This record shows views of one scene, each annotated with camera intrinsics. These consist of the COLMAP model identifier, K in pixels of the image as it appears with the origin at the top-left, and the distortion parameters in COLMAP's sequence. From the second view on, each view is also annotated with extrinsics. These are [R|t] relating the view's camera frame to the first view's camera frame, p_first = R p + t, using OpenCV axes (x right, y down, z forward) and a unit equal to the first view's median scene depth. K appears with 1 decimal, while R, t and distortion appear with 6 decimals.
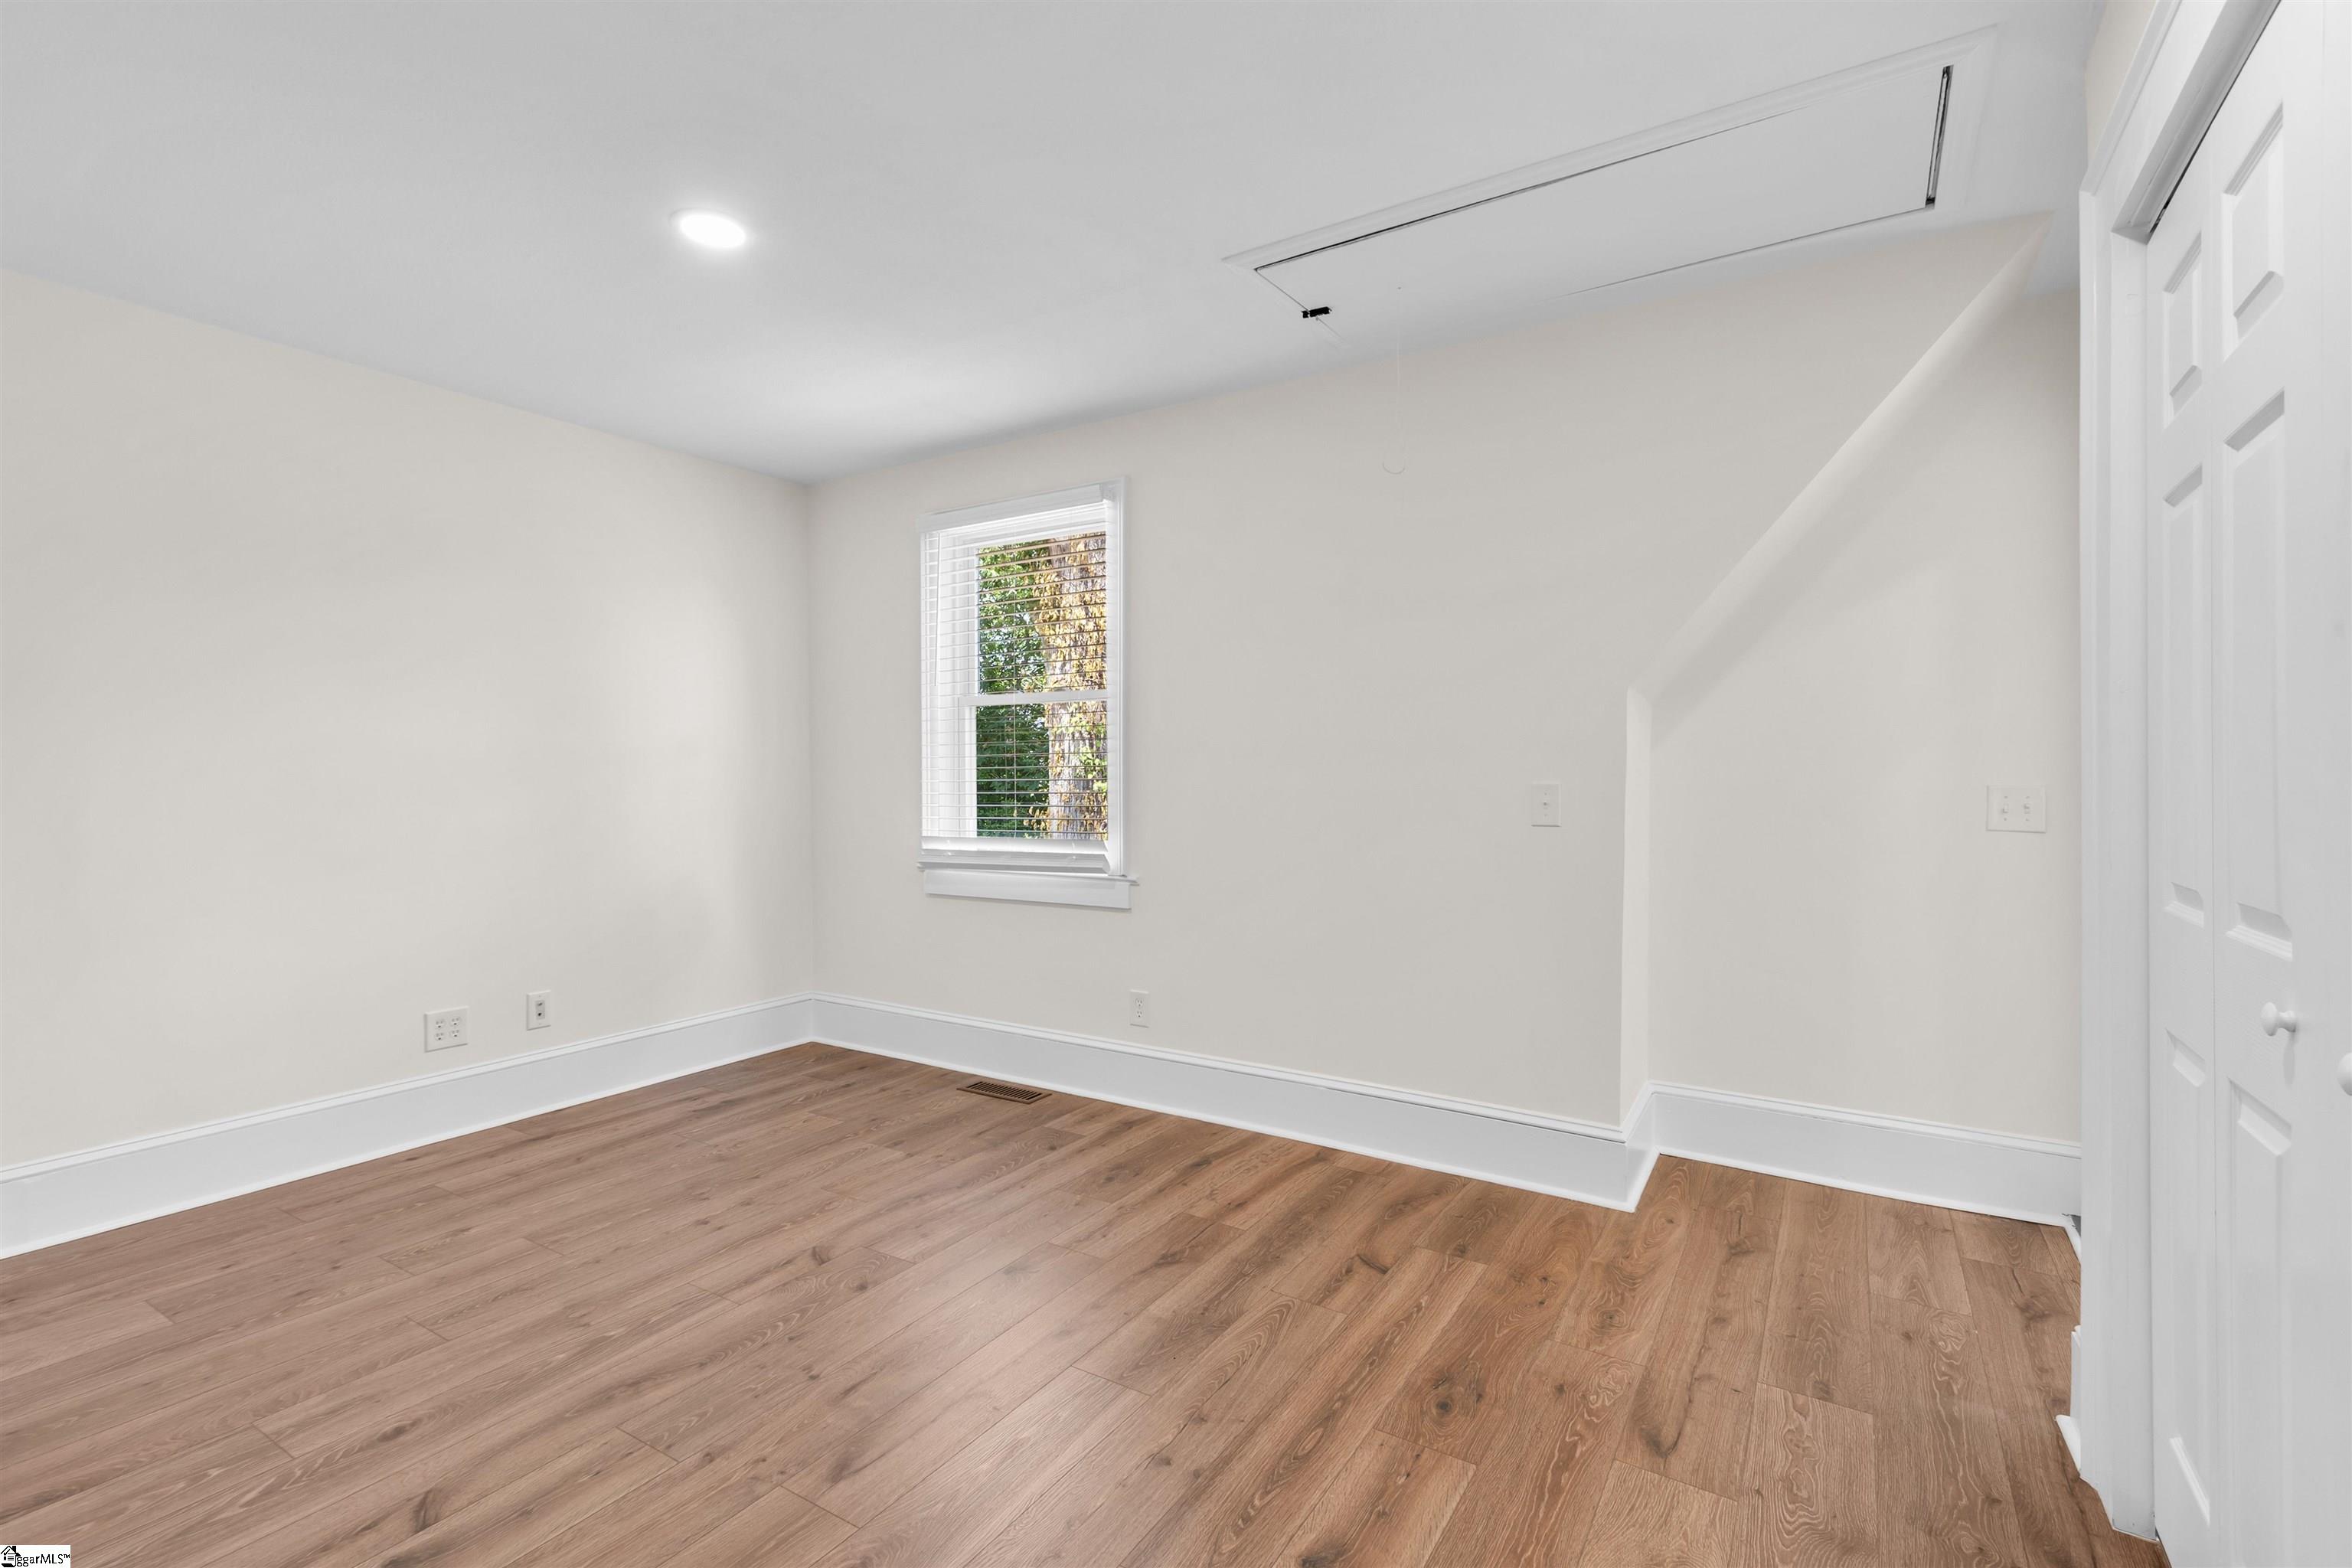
lens RADIAL K [[1082.0, 0, 1170.4], [0, 1082.0, 774.2], [0, 0, 1]] dist [-0.003298, -0.000906]
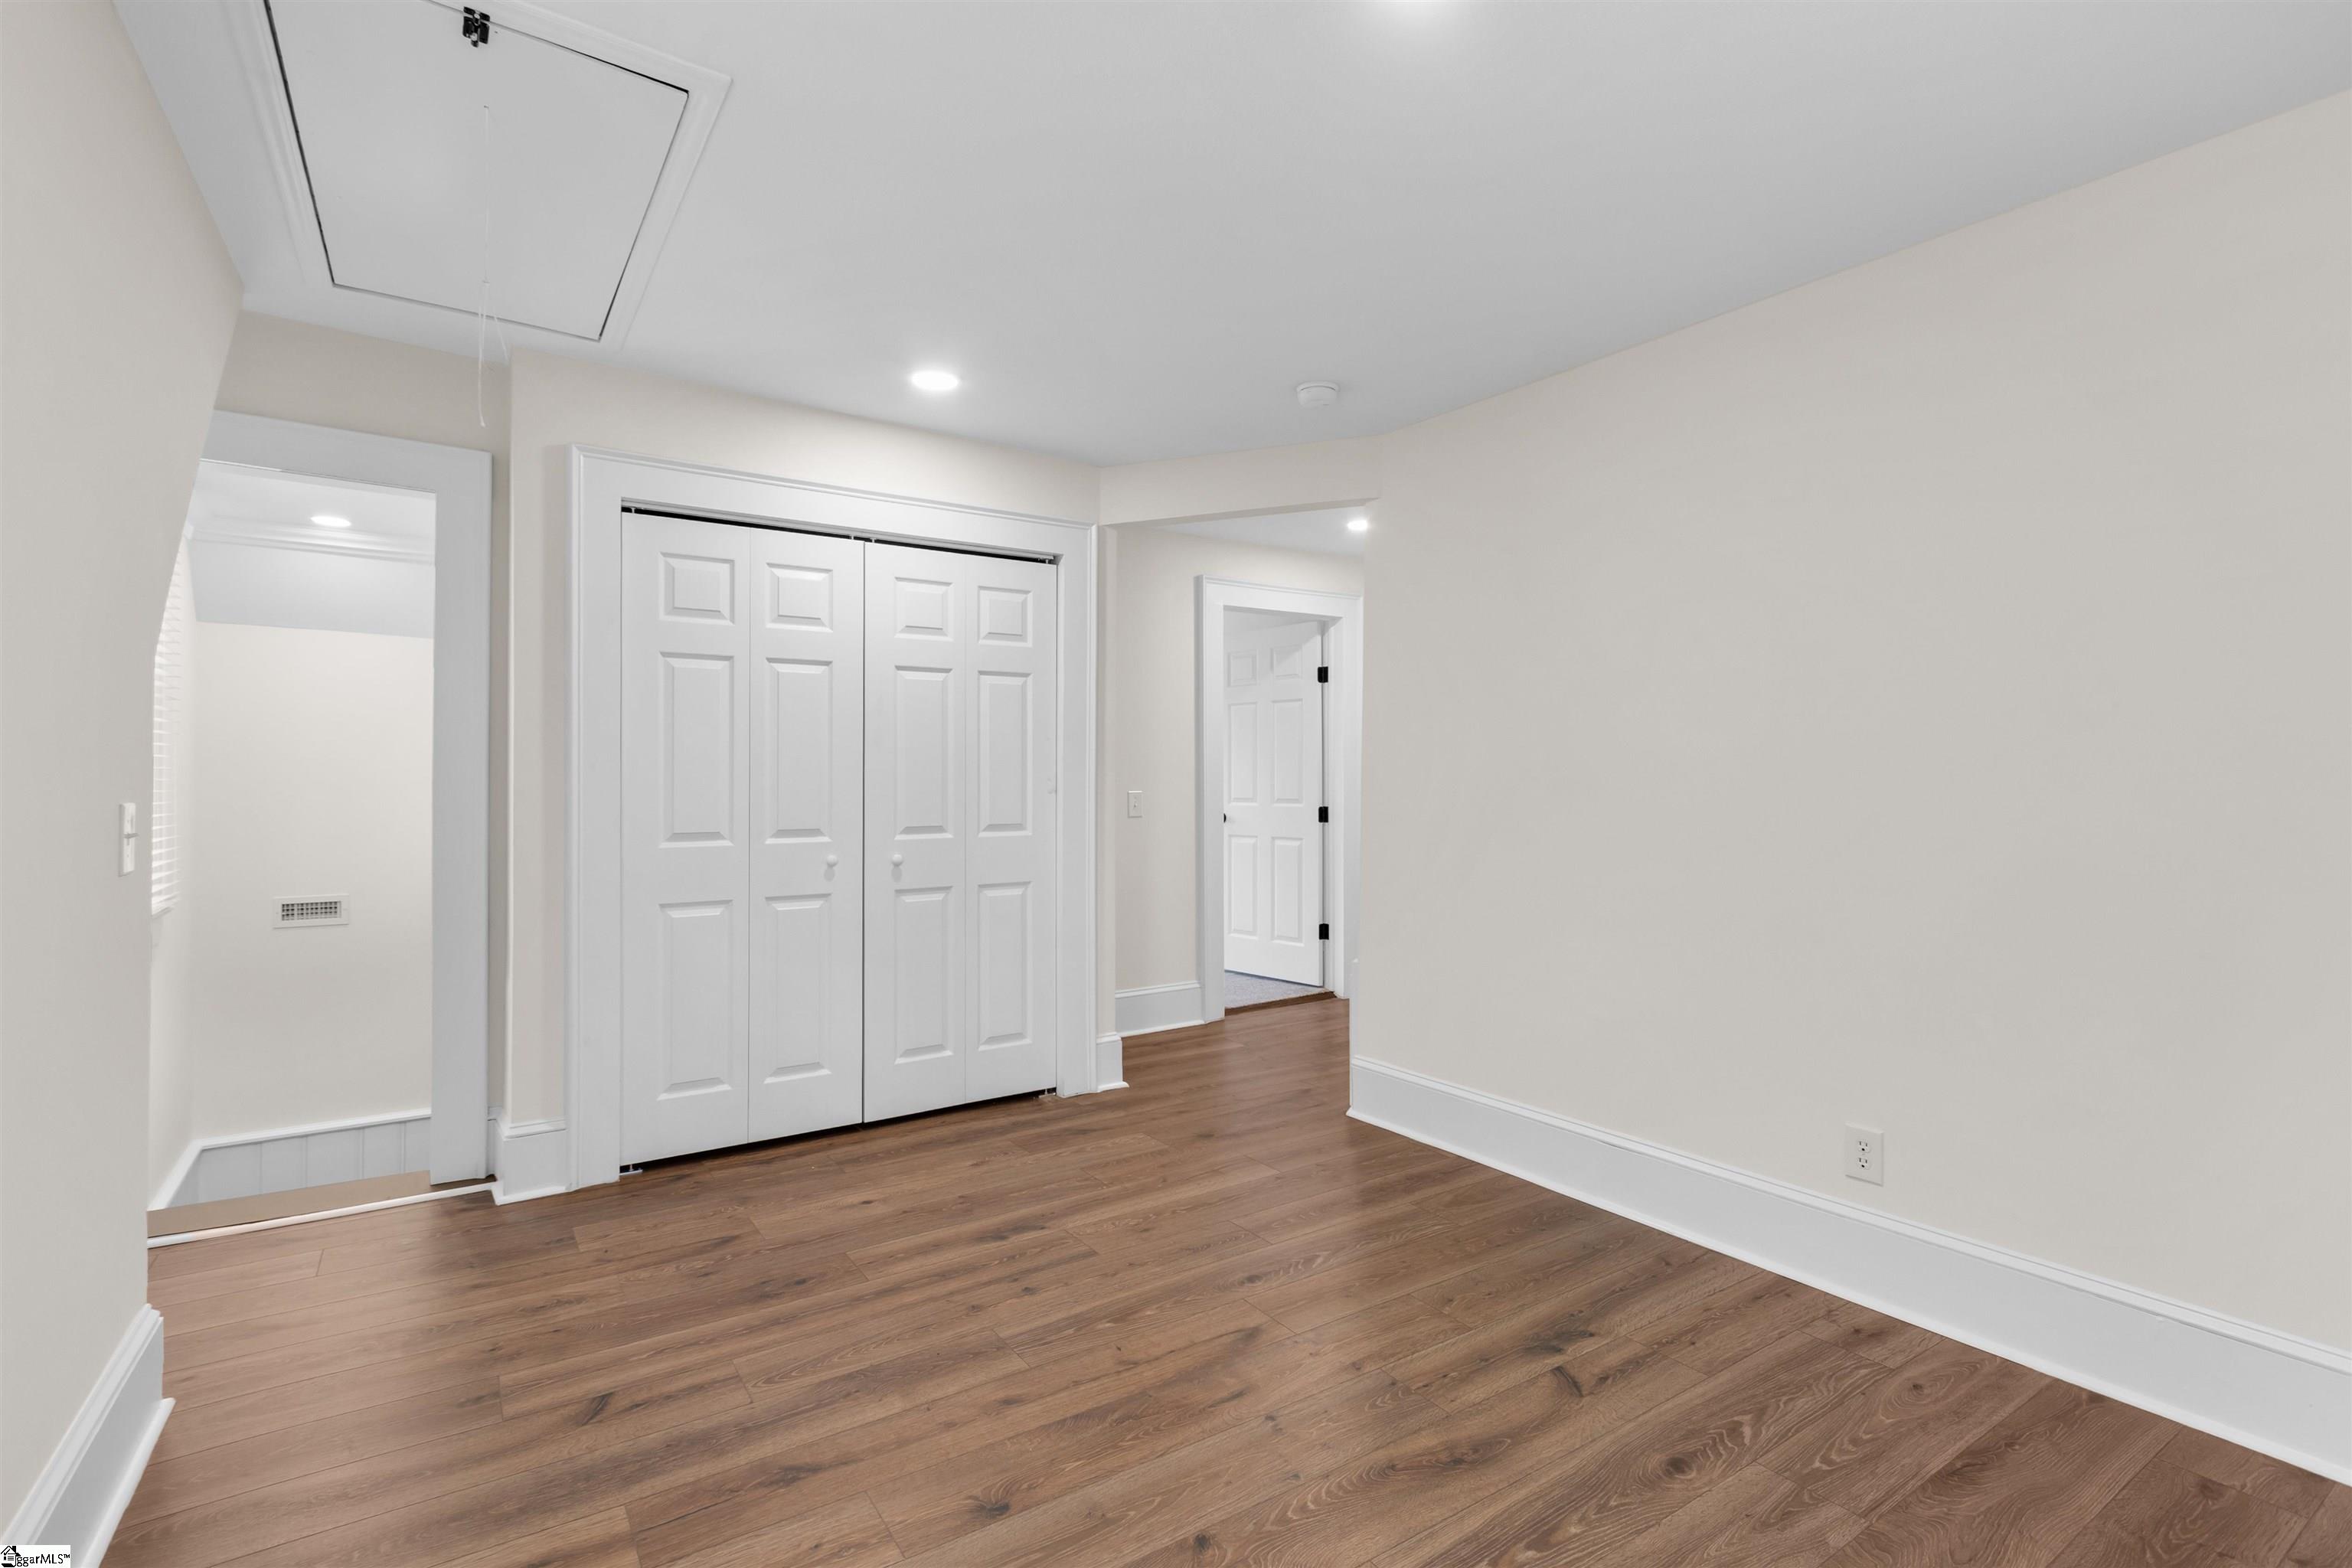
lens RADIAL K [[1082.0, 0, 1170.4], [0, 1082.0, 774.2], [0, 0, 1]] dist [-0.003298, -0.000906]
pose [[-0.913018, -0.002578, 0.407910, -0.670290], [-0.002717, 0.999996, 0.000239, -0.015136], [-0.407909, -0.000891, -0.913022, 2.006988]]
